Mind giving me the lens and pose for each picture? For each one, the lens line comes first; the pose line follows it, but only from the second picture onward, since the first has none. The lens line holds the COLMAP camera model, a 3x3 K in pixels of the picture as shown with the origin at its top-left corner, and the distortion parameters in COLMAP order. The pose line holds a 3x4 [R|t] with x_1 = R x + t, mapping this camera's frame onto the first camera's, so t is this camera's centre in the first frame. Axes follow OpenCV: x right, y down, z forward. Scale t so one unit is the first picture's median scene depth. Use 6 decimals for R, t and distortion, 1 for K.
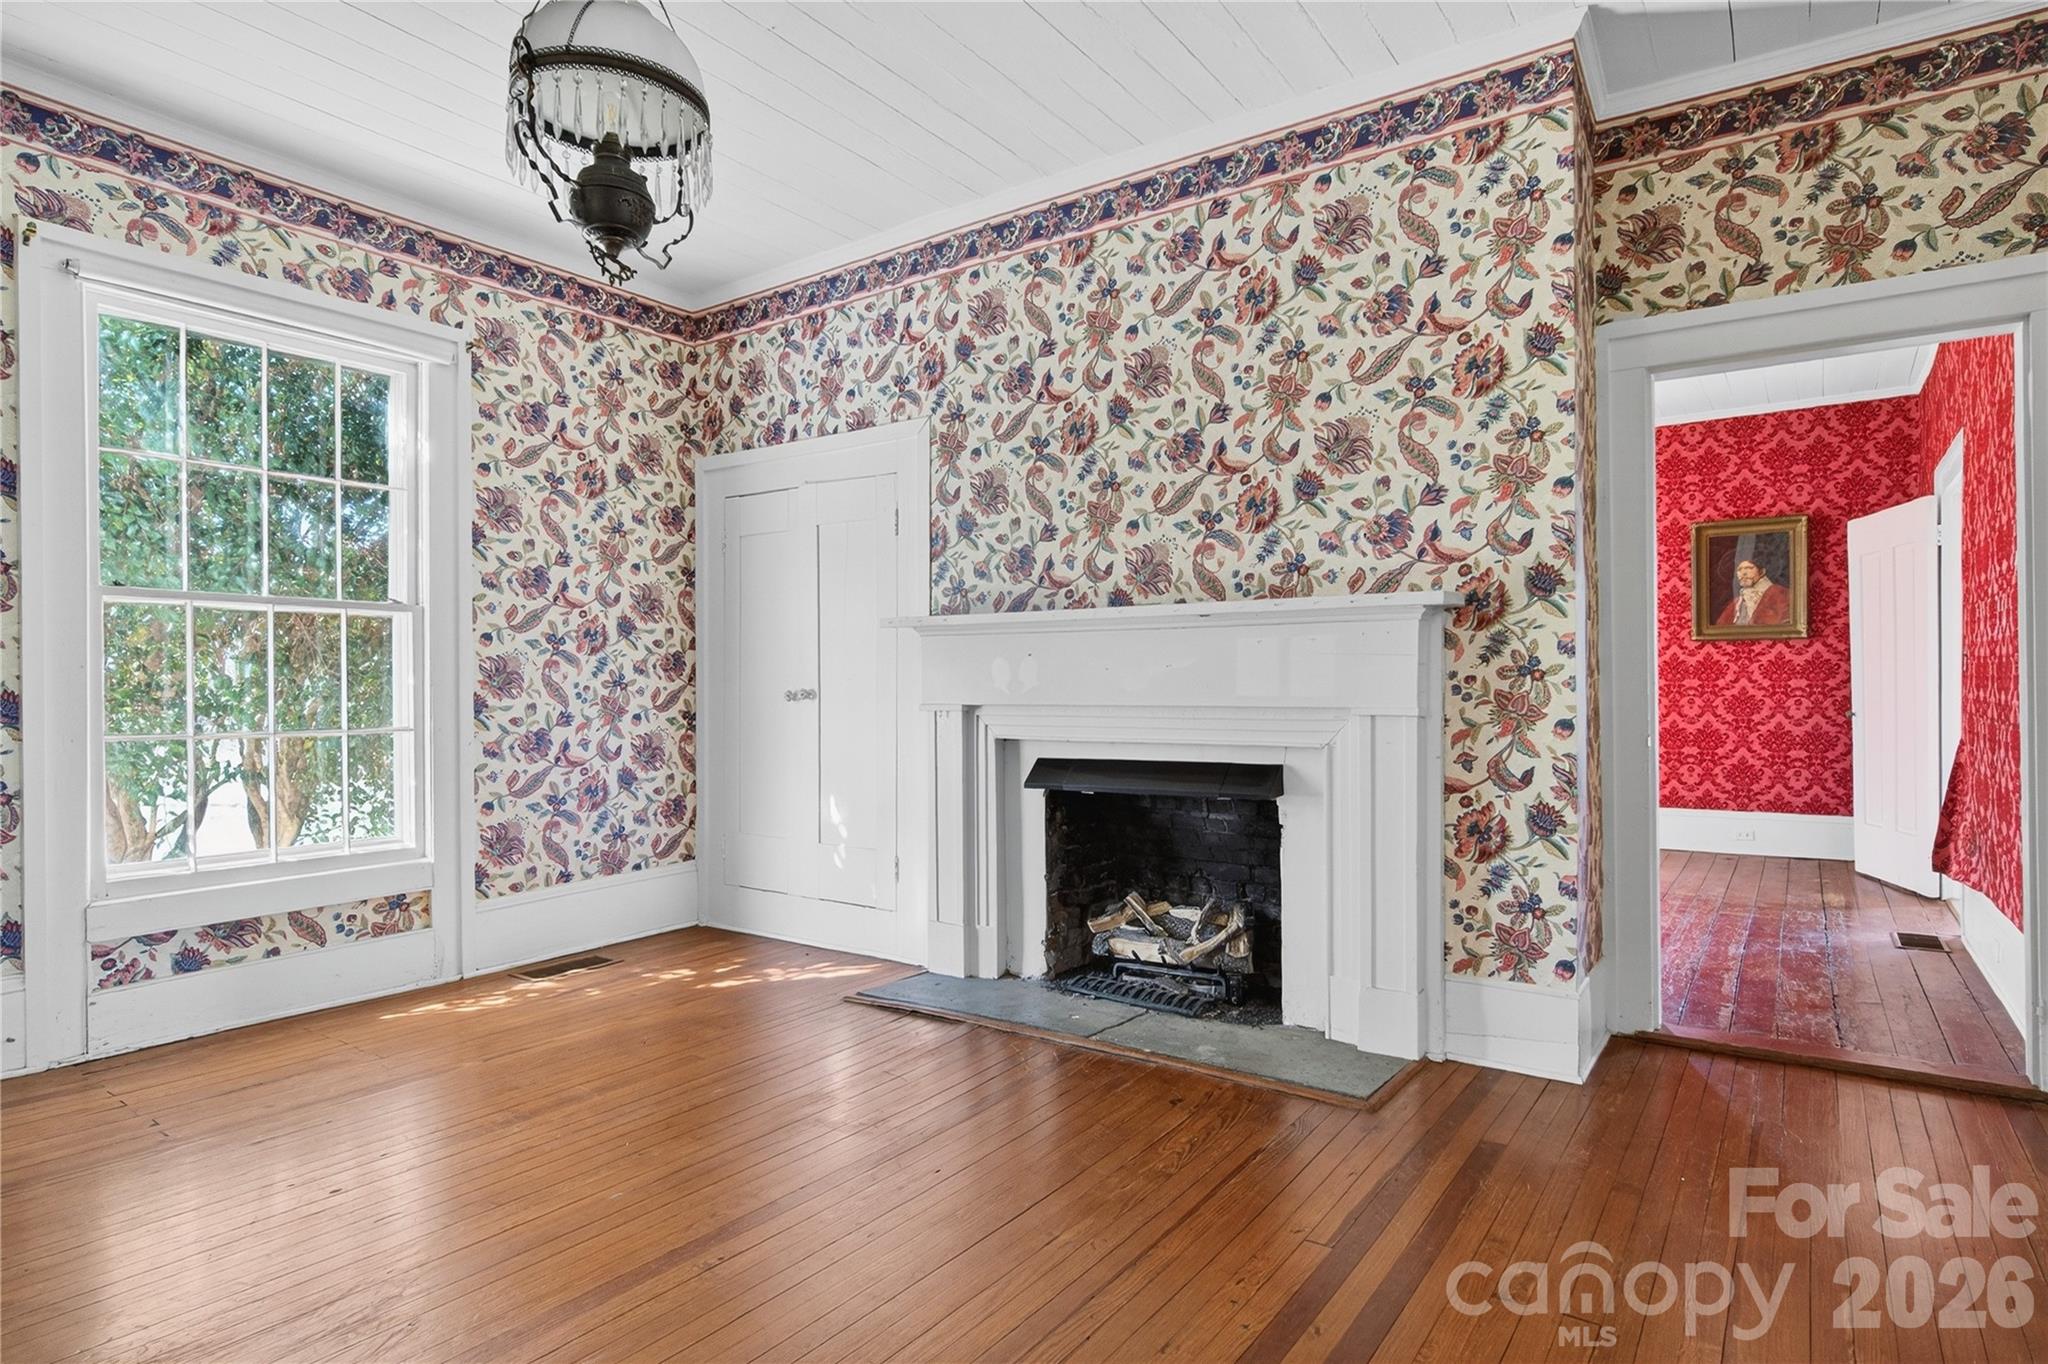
lens RADIAL K [[1112.7, 0, 1049.5], [0, 1112.7, 687.4], [0, 0, 1]] dist [0.000808, -0.001155]
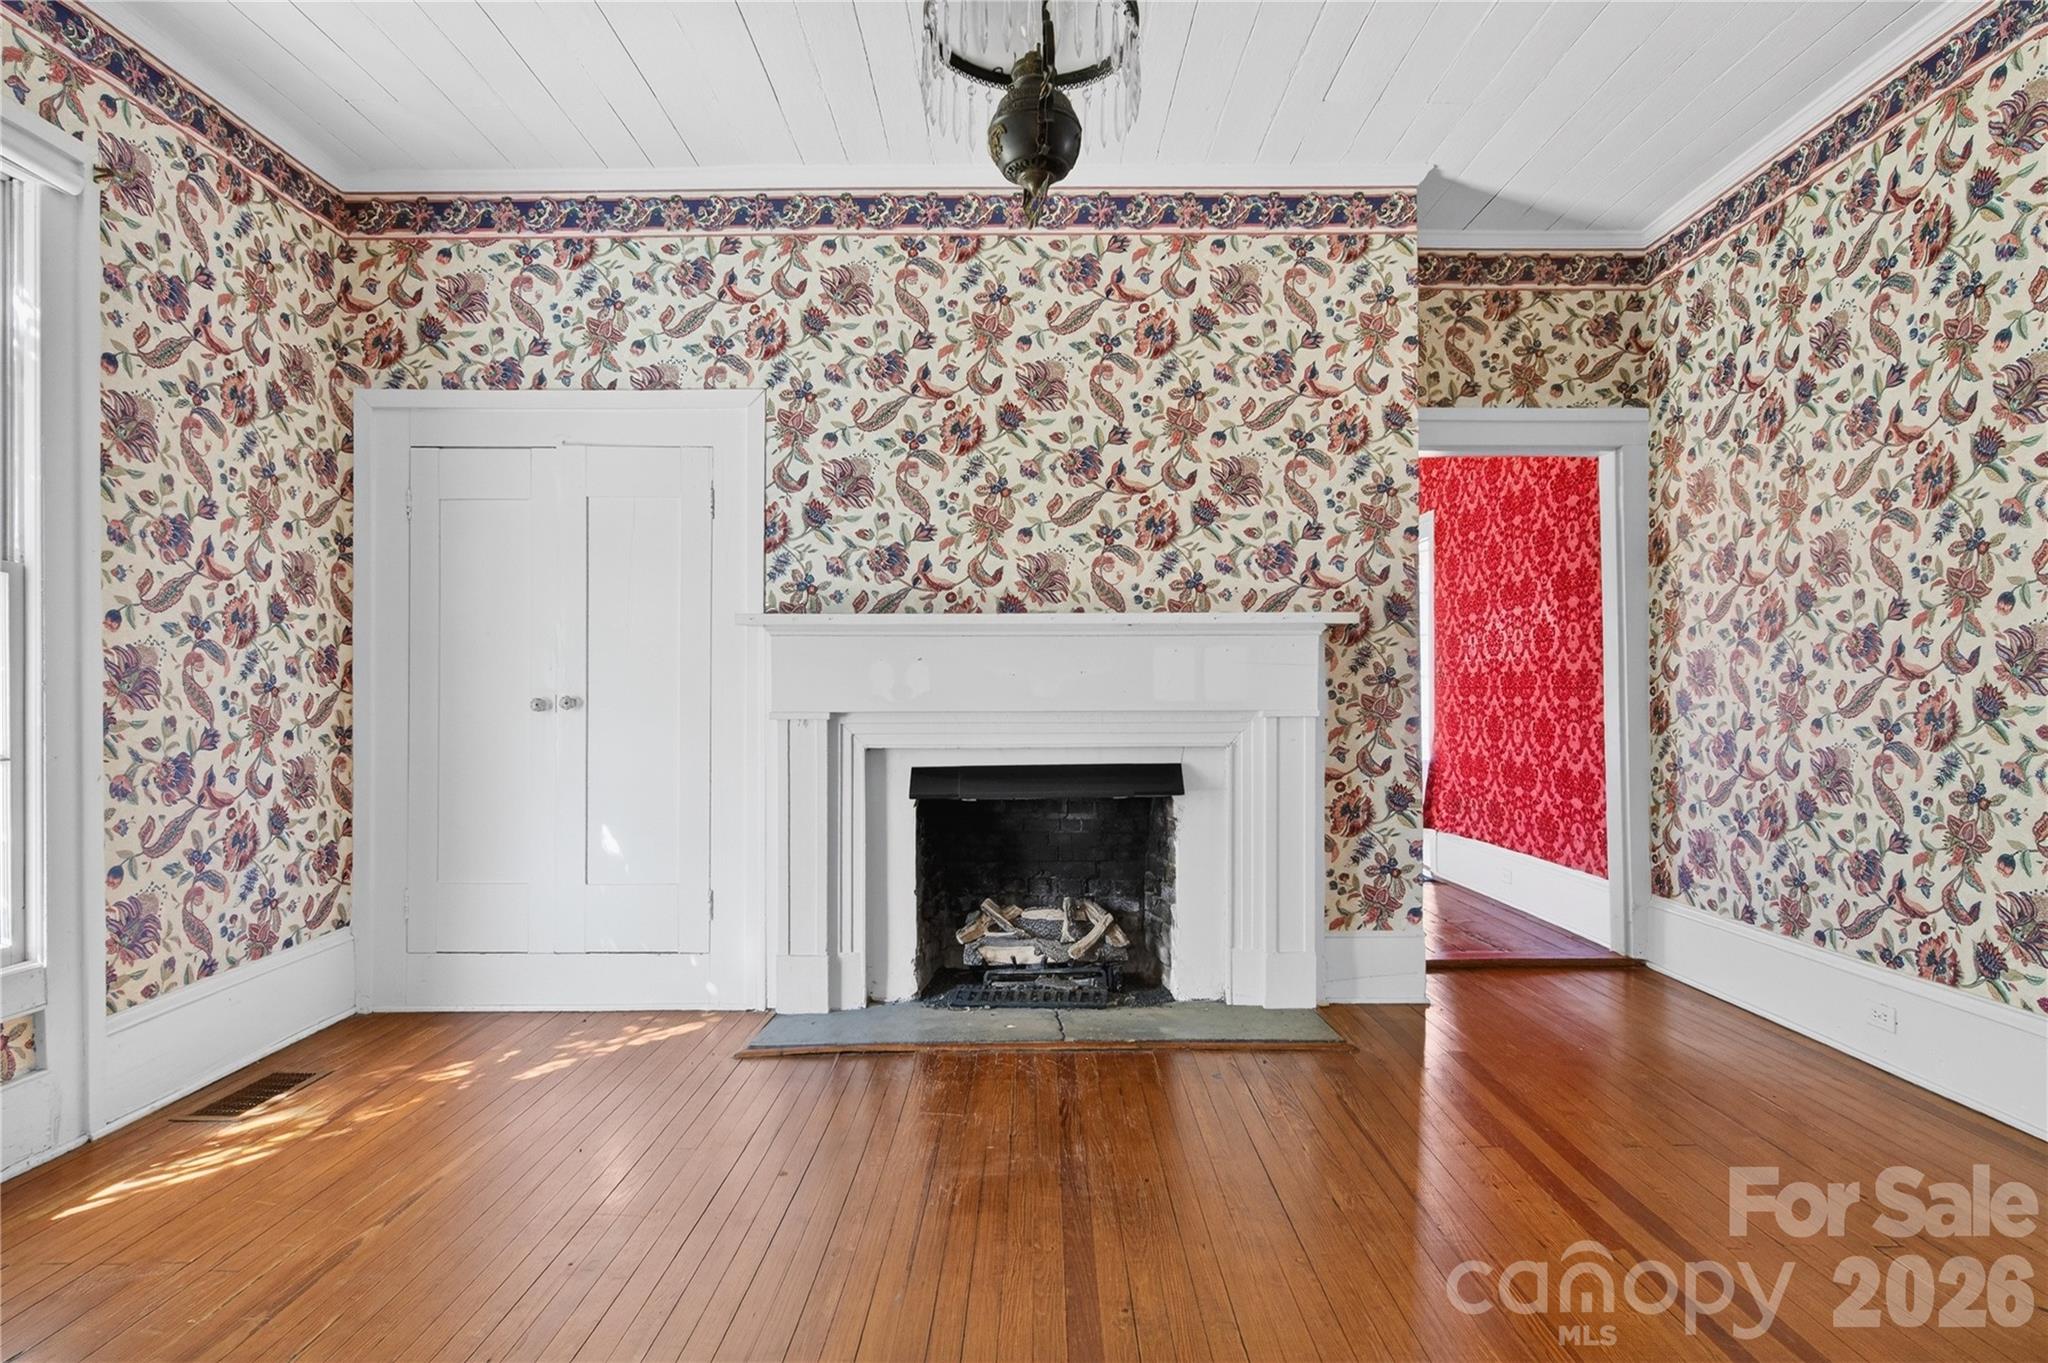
lens RADIAL K [[1112.7, 0, 1066.1], [0, 1112.7, 688.0], [0, 0, 1]] dist [0.000808, -0.001155]
pose [[0.818258, 0.004027, 0.574838, -0.453349], [0.001937, 0.999950, -0.009763, 0.004959], [-0.574849, 0.009102, 0.818209, 0.145136]]
